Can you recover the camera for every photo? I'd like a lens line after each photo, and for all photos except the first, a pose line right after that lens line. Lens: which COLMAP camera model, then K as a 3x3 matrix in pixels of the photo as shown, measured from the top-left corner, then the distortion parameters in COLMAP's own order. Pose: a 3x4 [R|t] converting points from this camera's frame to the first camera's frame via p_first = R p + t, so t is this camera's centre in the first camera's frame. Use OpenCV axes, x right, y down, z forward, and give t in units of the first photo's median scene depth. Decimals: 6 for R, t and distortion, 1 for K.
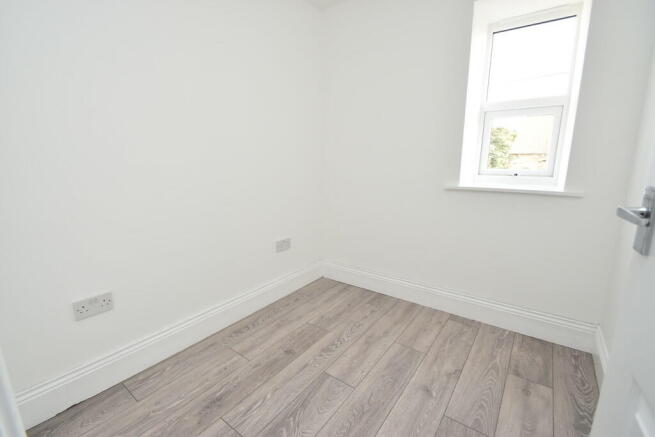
lens RADIAL K [[286.5, 0, 322.0], [0, 286.5, 217.4], [0, 0, 1]] dist [-0.012178, -0.002128]
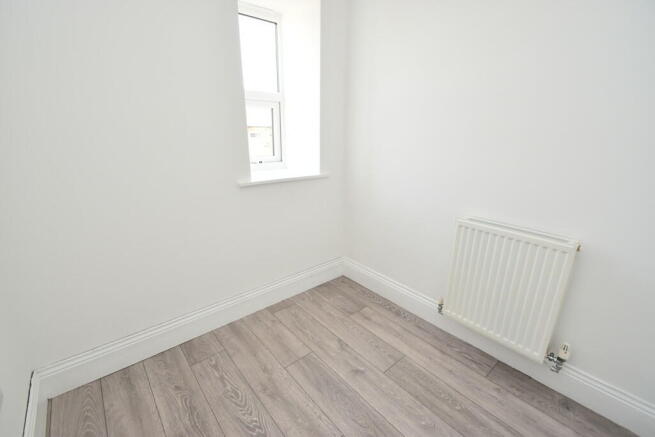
lens RADIAL K [[286.5, 0, 324.3], [0, 286.5, 218.3], [0, 0, 1]] dist [-0.012178, -0.002128]
pose [[0.213038, -0.279798, 0.936124, -0.407037], [0.179788, 0.952984, 0.243922, -0.195066], [-0.960360, 0.116339, 0.253326, 0.593782]]
